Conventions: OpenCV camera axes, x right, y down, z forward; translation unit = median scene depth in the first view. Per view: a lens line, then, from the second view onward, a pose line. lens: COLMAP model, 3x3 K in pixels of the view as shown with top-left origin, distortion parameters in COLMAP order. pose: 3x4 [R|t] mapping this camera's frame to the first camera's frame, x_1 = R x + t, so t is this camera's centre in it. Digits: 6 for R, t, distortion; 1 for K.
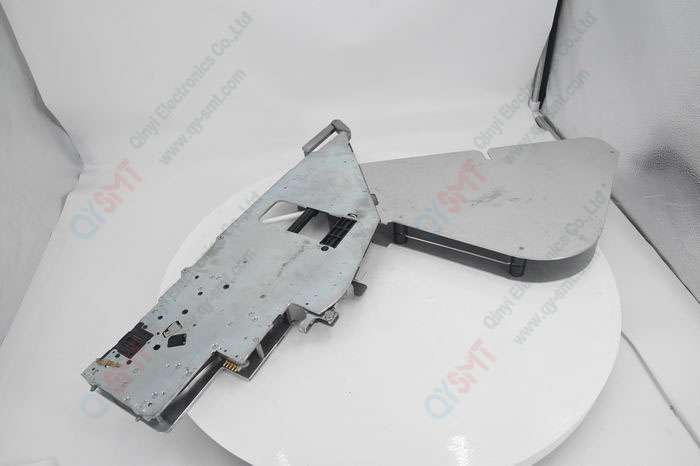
lens RADIAL K [[495.1, 0, 350.5], [0, 495.1, 231.2], [0, 0, 1]] dist [-0.121514, 0.022688]
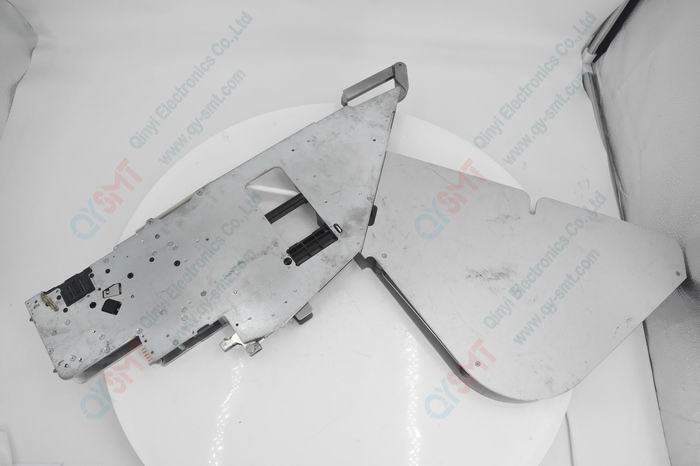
lens RADIAL K [[495.1, 0, 347.6], [0, 495.1, 235.4], [0, 0, 1]] dist [-0.121514, 0.022688]
pose [[0.905956, 0.416481, -0.076079, 0.097446], [-0.342634, 0.826806, 0.446086, -0.447015], [0.248689, -0.378067, 0.891751, 0.220915]]
